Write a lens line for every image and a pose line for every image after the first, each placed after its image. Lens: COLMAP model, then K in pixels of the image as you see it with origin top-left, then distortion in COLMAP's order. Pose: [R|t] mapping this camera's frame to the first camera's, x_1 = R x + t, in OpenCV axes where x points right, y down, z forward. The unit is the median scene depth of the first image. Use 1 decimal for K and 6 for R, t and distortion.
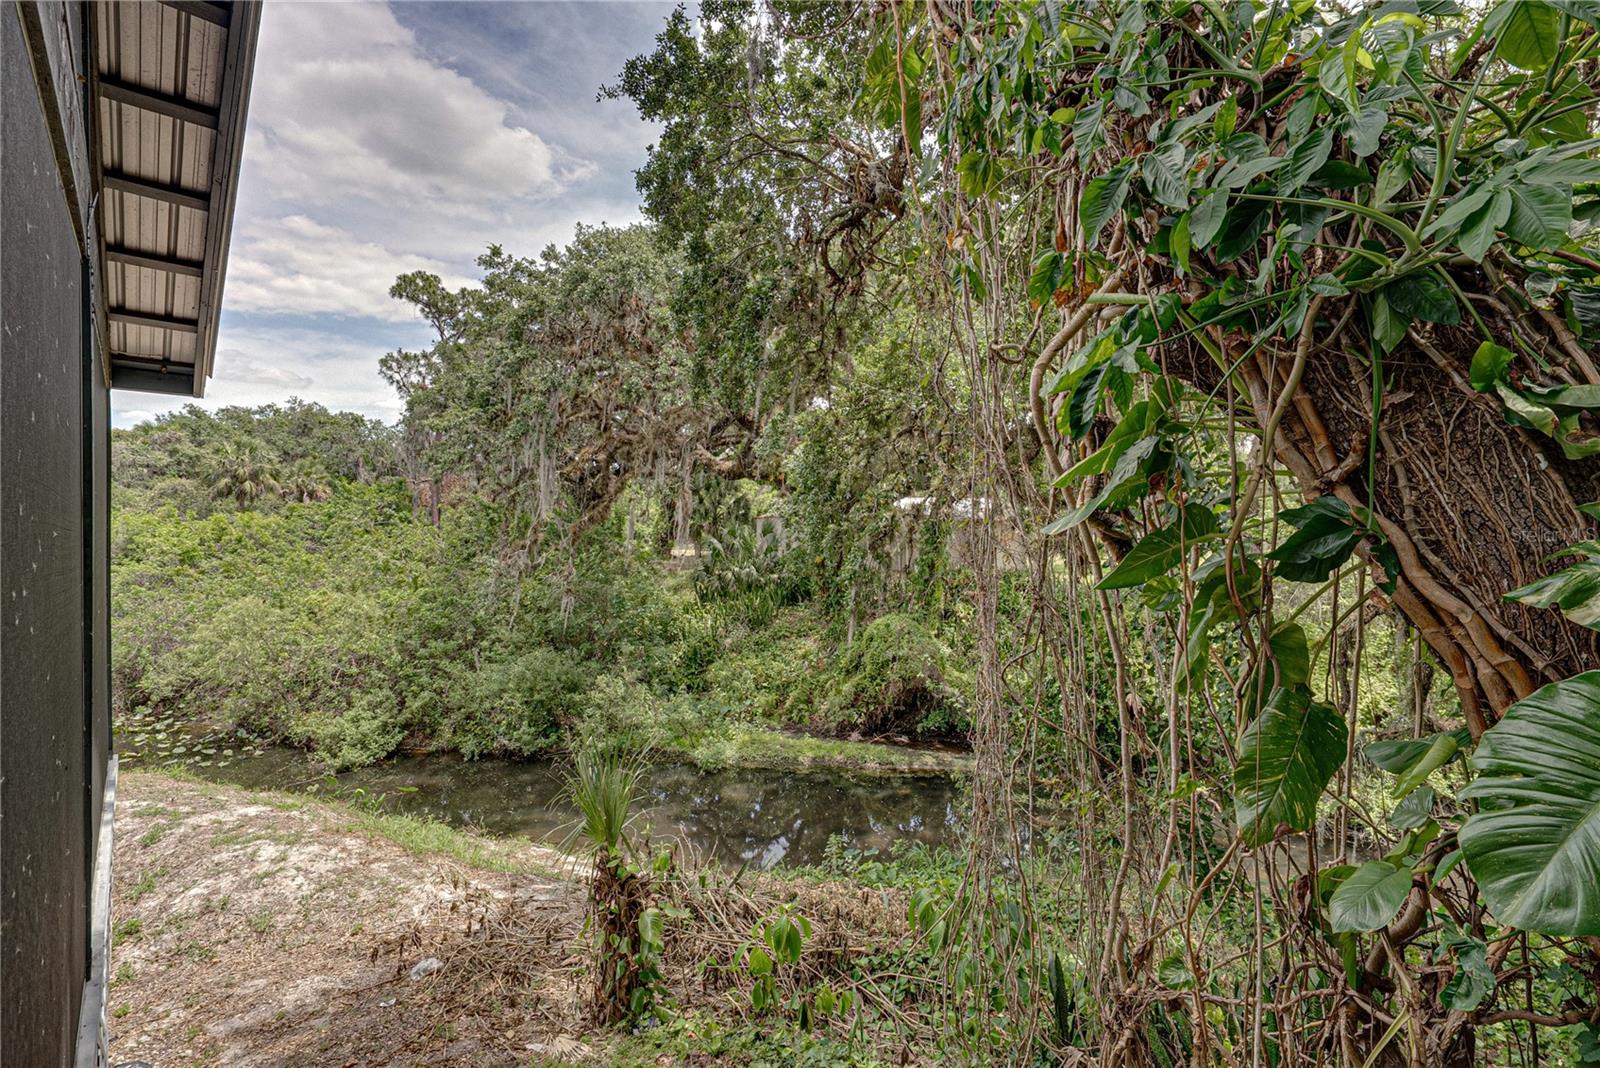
lens RADIAL K [[716.5, 0, 802.2], [0, 716.5, 529.9], [0, 0, 1]] dist [0.000409, 0.000043]
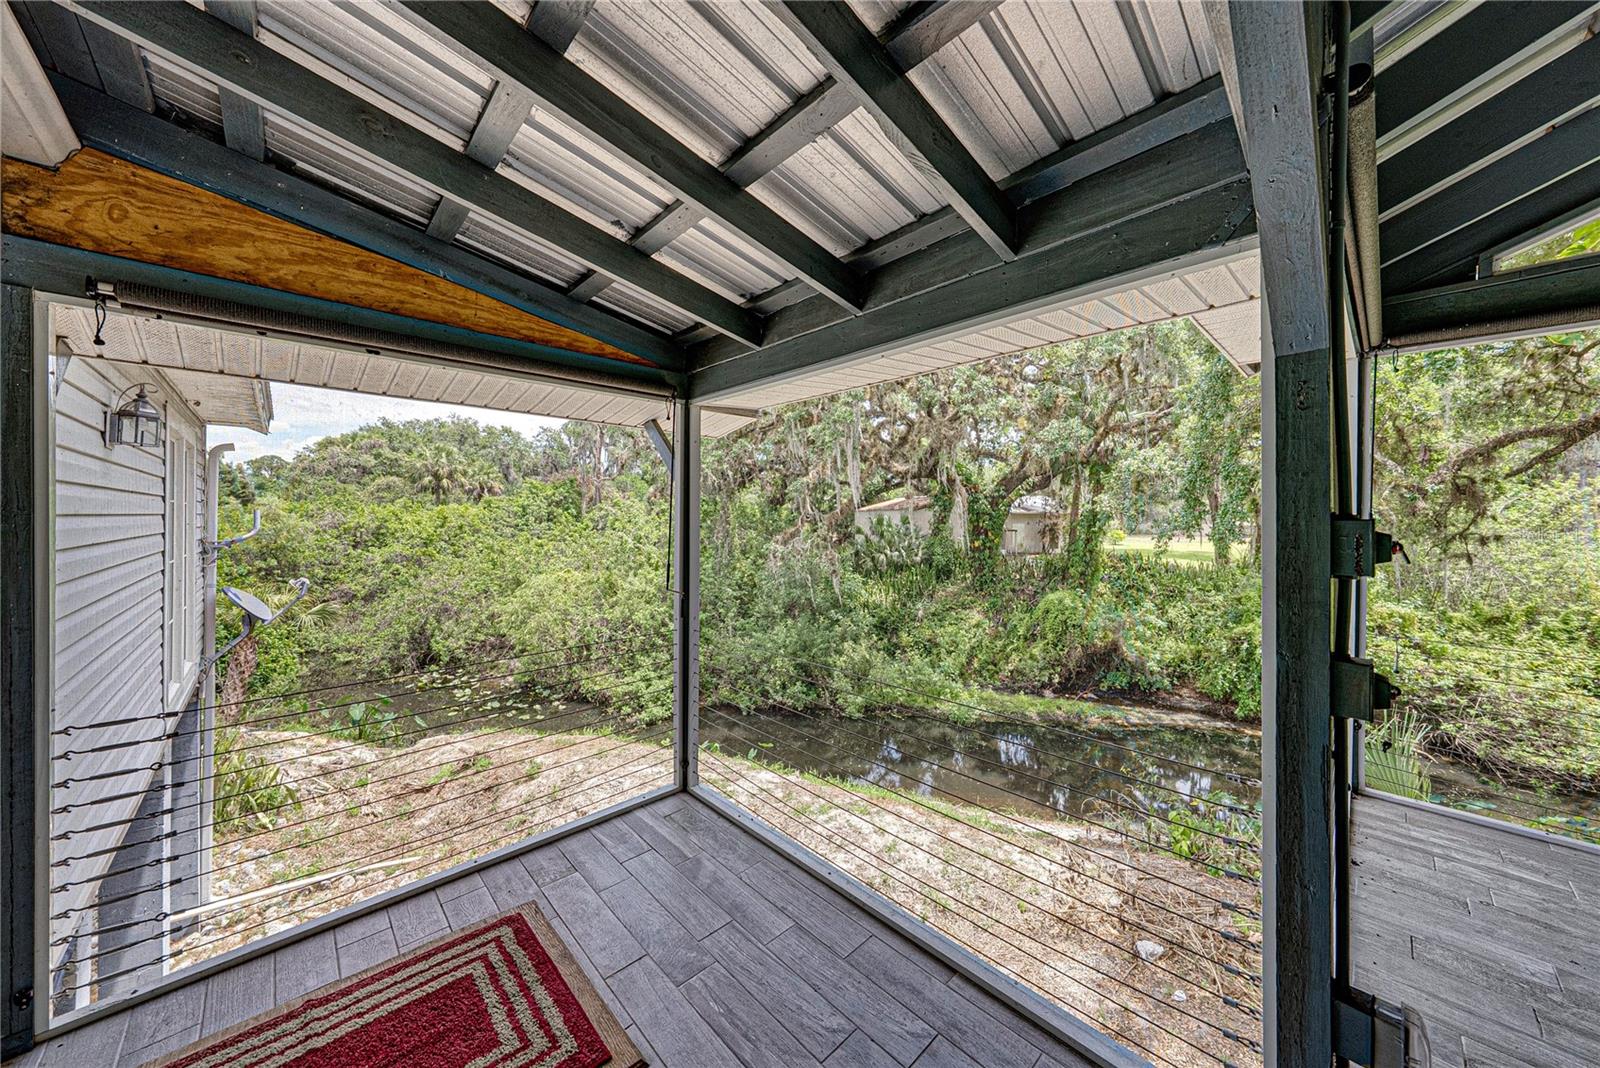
lens RADIAL K [[557.1, 0, 812.2], [0, 557.1, 513.6], [0, 0, 1]] dist [-0.000019, 0.000293]
pose [[0.999925, 0.005278, 0.011074, -0.342592], [-0.005146, 0.999915, -0.011945, 0.000152], [-0.011137, 0.011887, 0.999867, 0.068103]]
